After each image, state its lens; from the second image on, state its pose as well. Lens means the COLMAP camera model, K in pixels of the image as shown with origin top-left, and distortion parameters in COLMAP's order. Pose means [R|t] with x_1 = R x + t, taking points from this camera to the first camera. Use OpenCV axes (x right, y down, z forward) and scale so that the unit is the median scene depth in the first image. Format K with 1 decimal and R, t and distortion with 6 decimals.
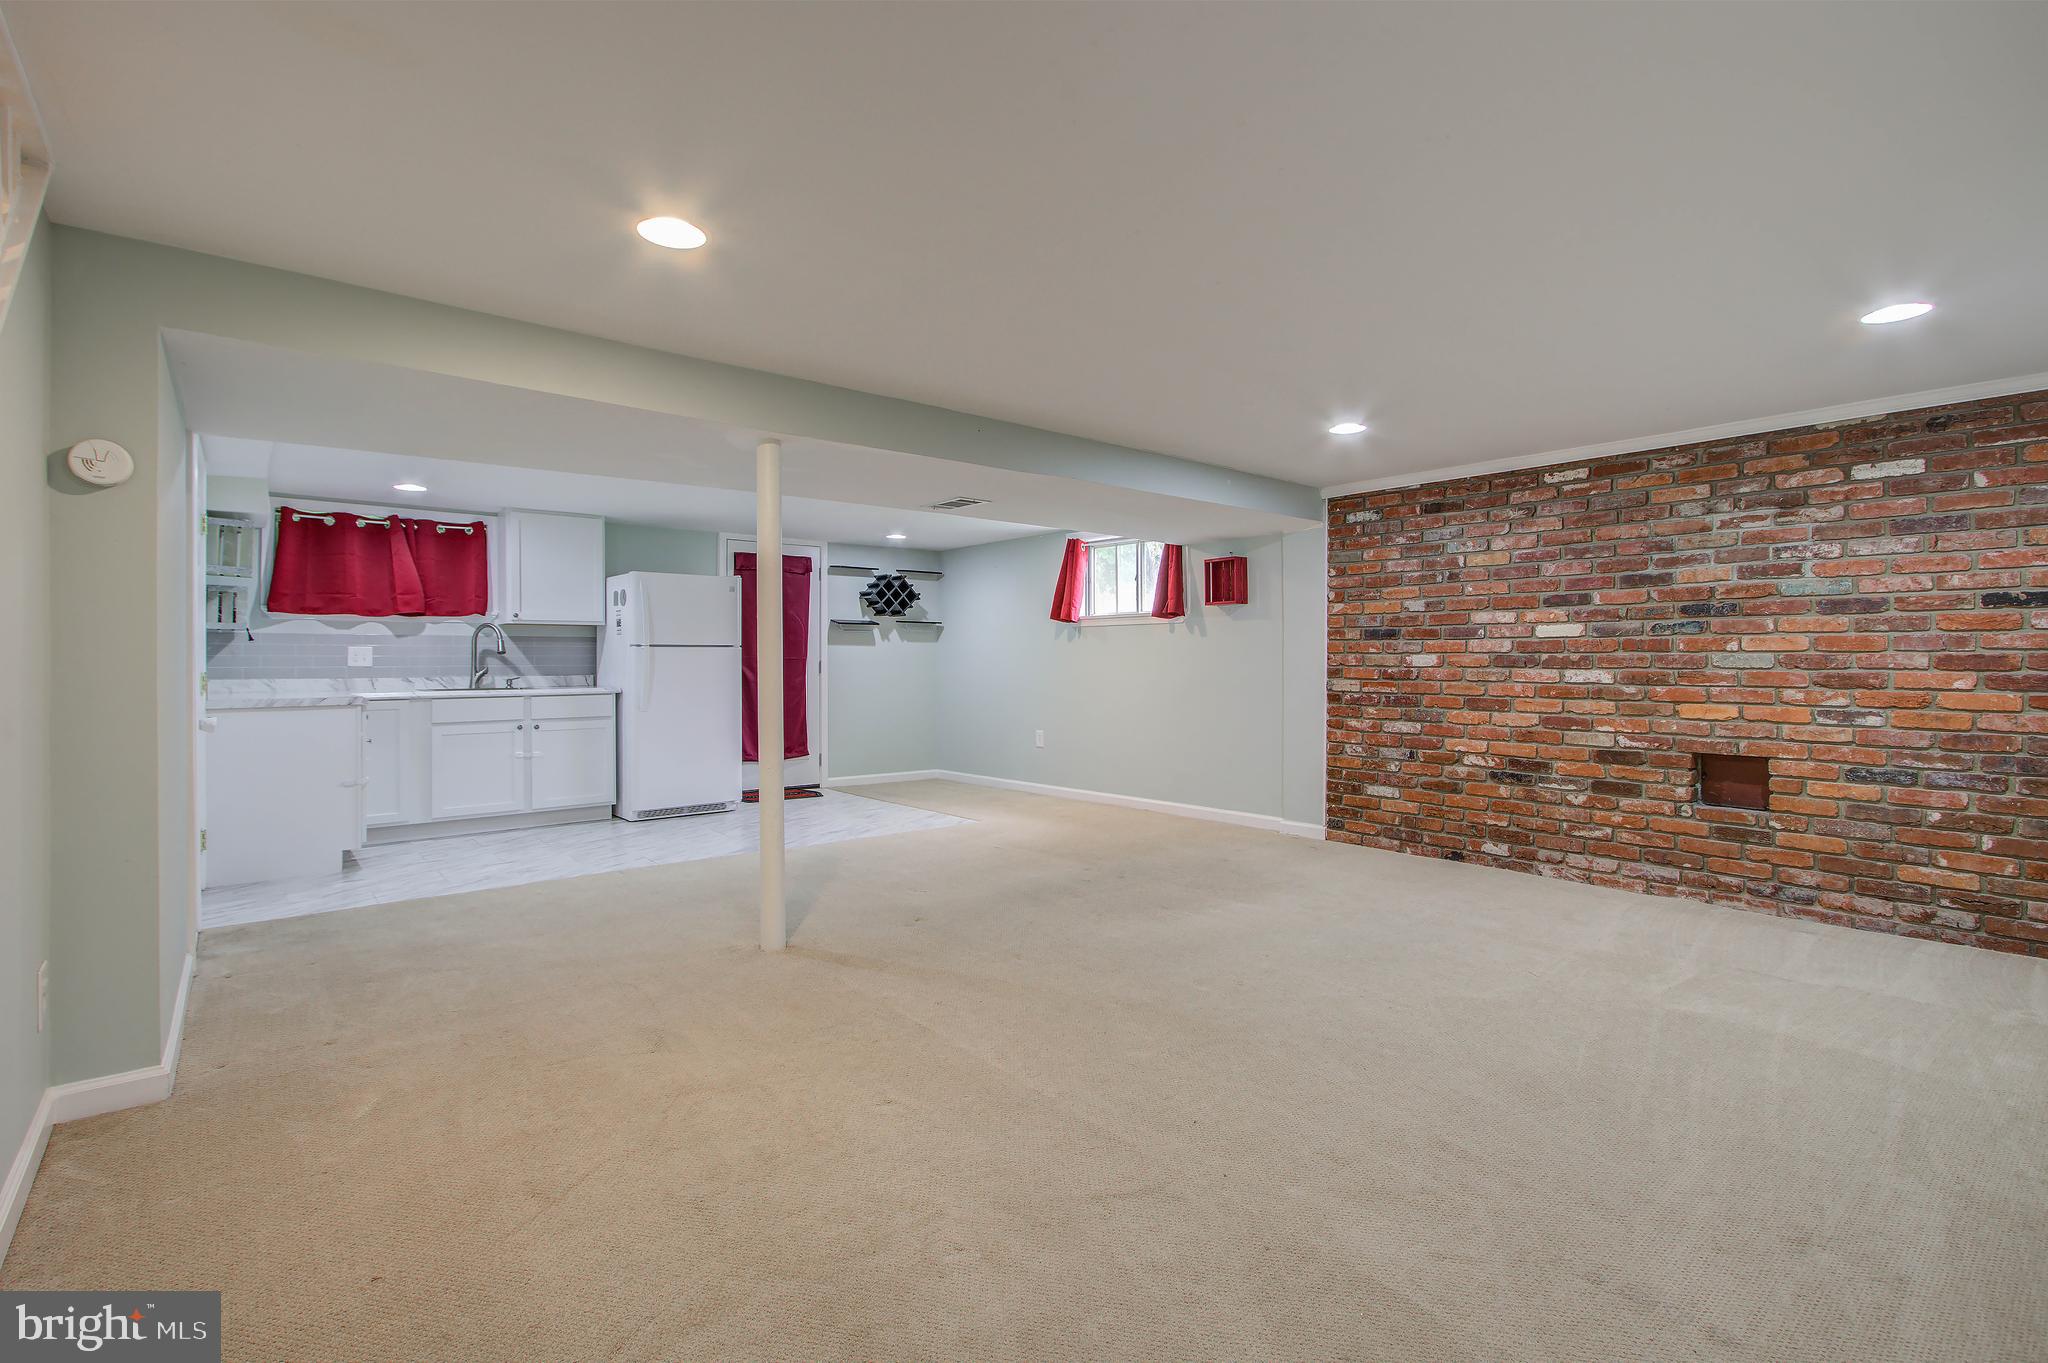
lens RADIAL K [[948.2, 0, 1026.0], [0, 948.2, 664.8], [0, 0, 1]] dist [0.001383, 0.000390]
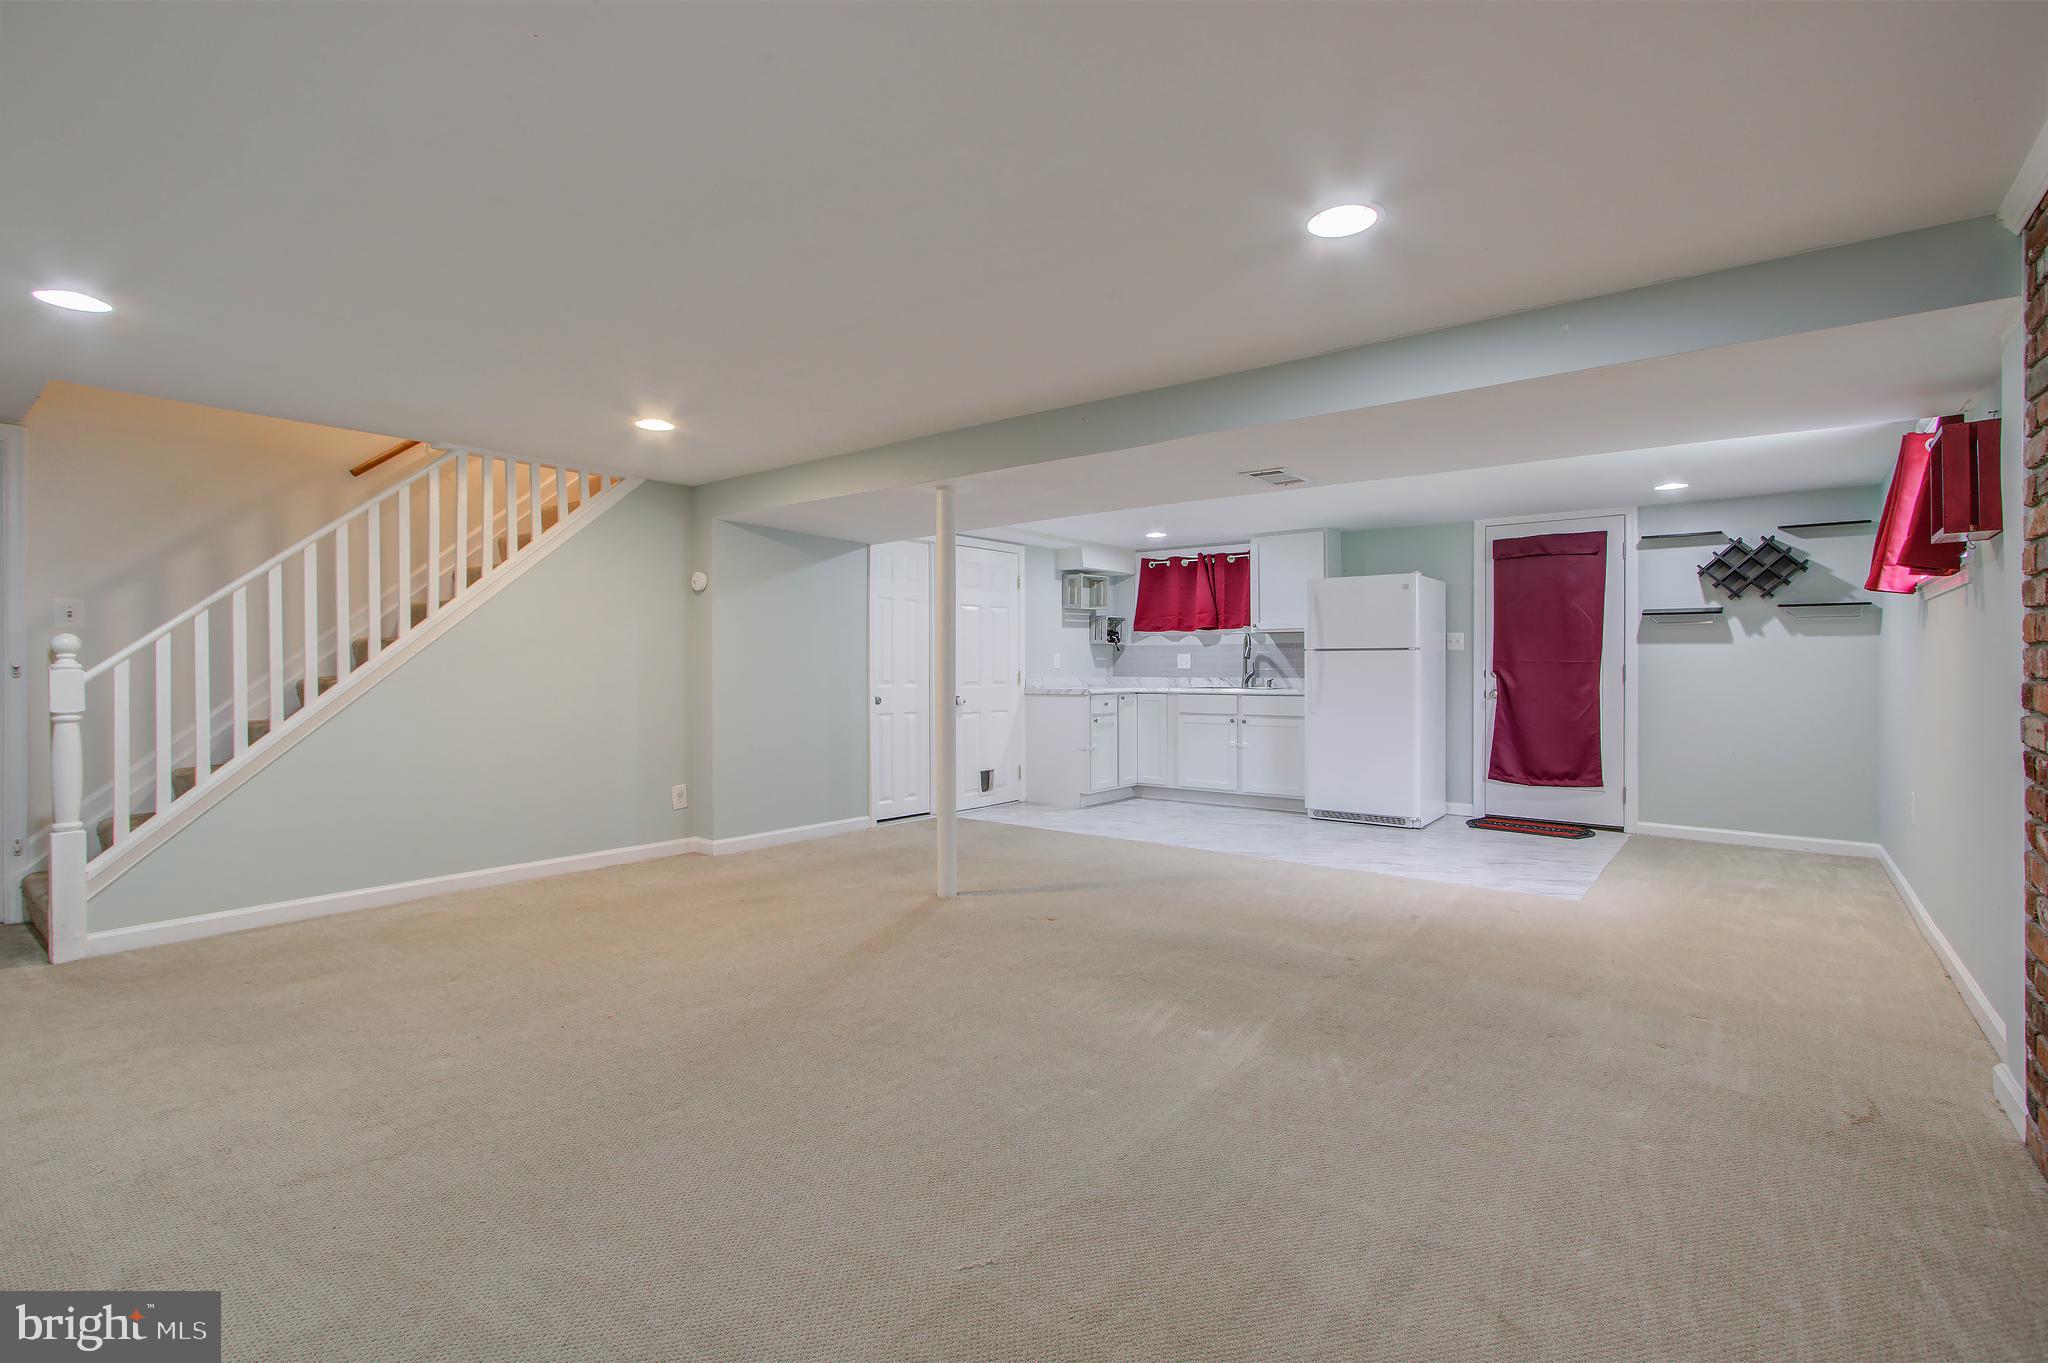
lens RADIAL K [[948.2, 0, 1026.0], [0, 948.2, 664.8], [0, 0, 1]] dist [0.001383, 0.000390]
pose [[0.216195, -0.000637, -0.976350, 0.531004], [-0.005530, 0.999983, -0.001878, -0.000294], [0.976335, 0.005806, 0.216187, 0.459034]]
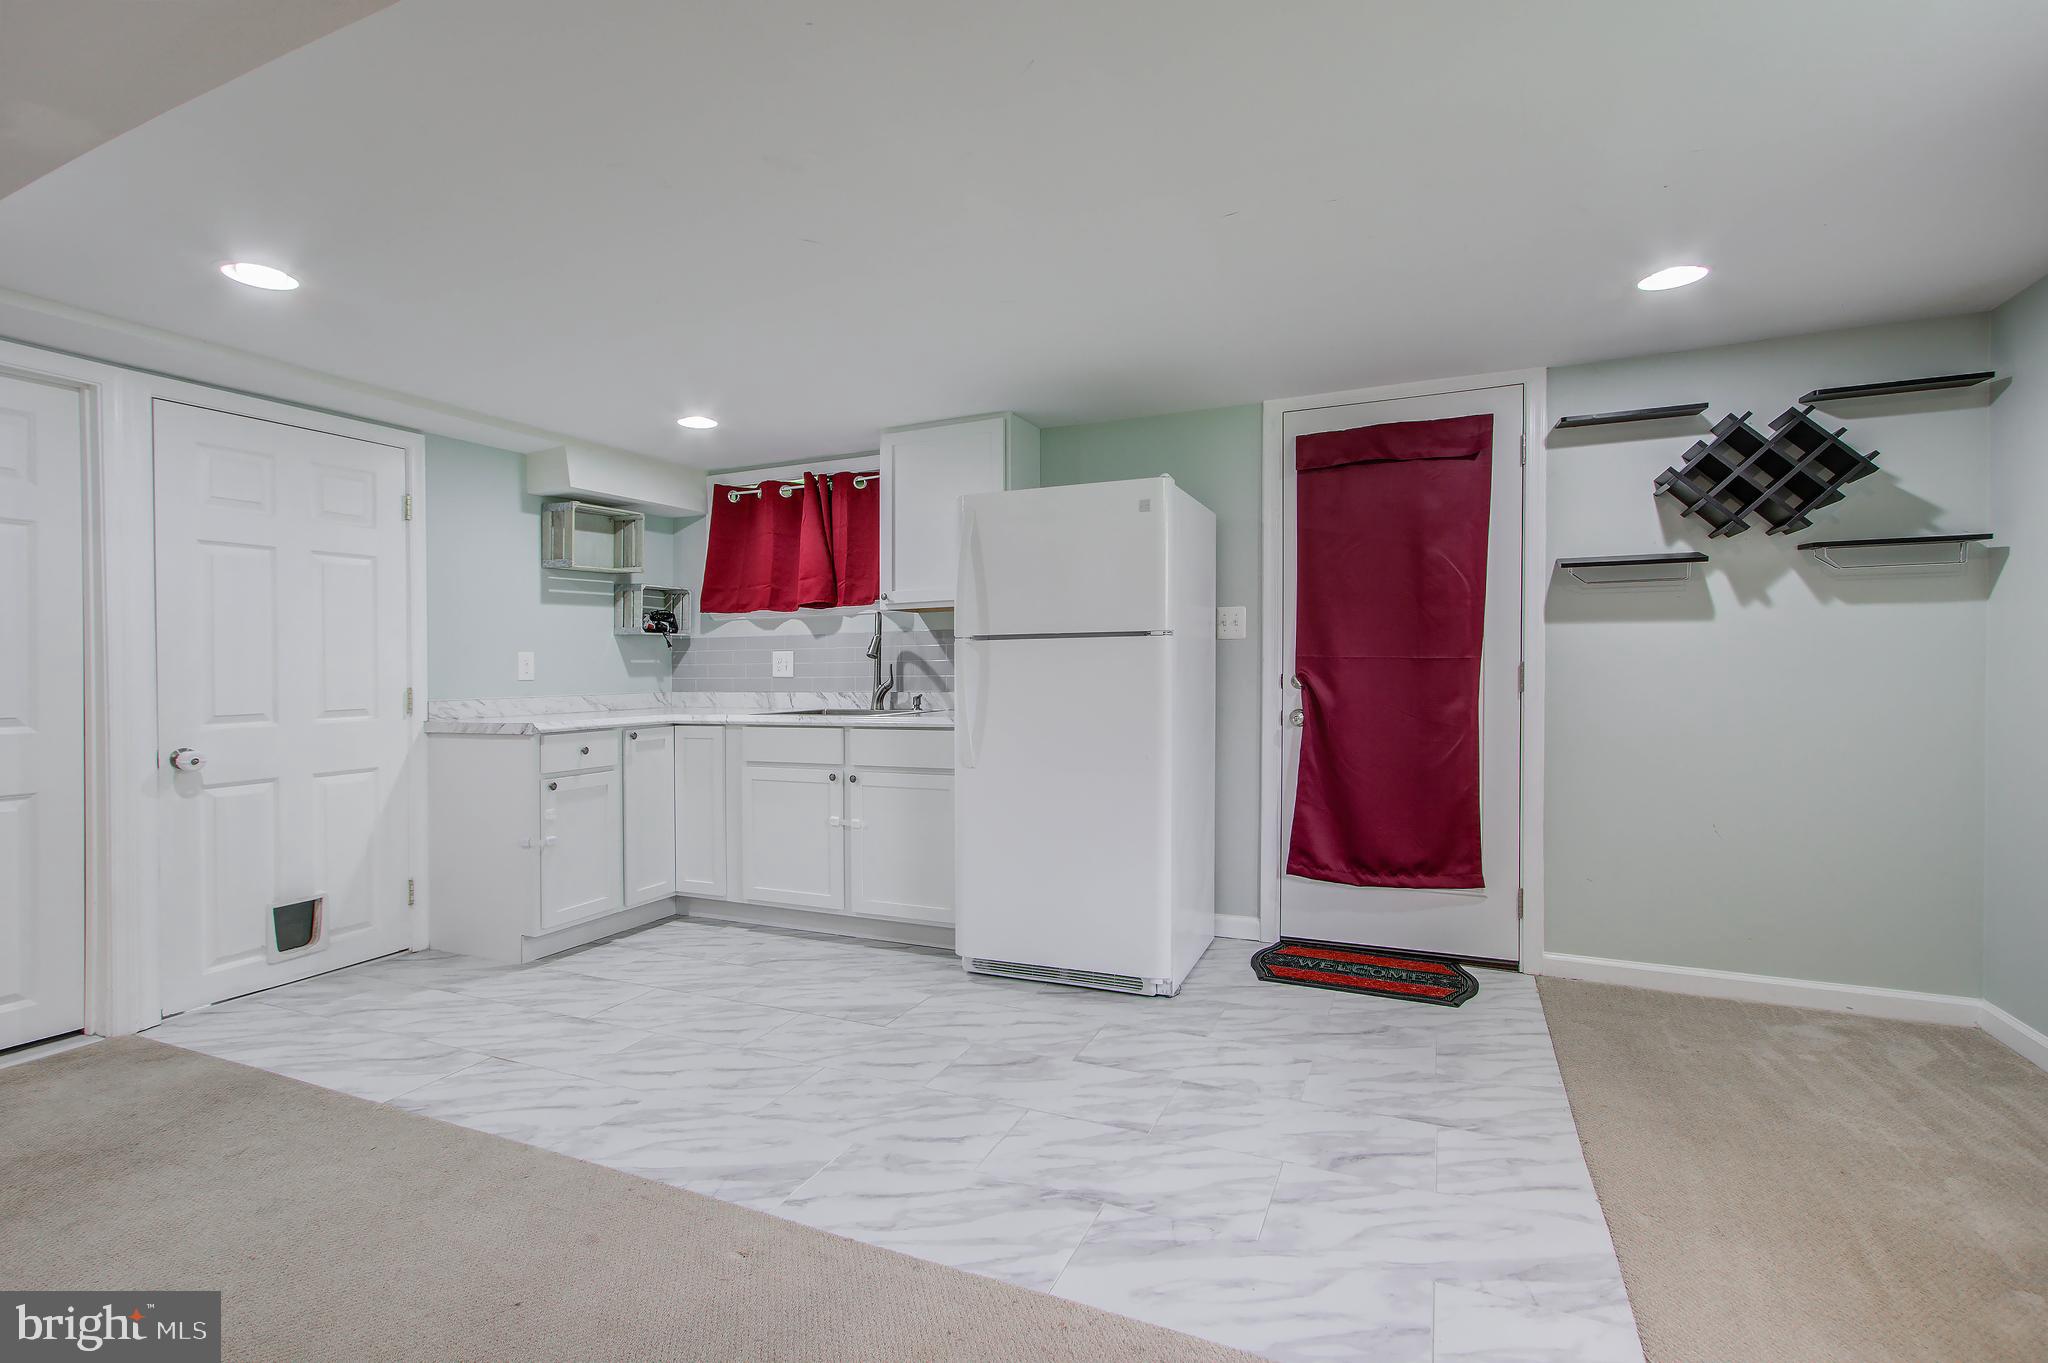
lens RADIAL K [[953.6, 0, 1024.0], [0, 953.6, 681.5], [0, 0, 1]] dist [0.001733, 0.000436]
pose [[0.438226, 0.008408, -0.898825, 0.074646], [0.006525, 0.999900, 0.012535, -0.003136], [0.898841, -0.011358, 0.438128, 0.784800]]
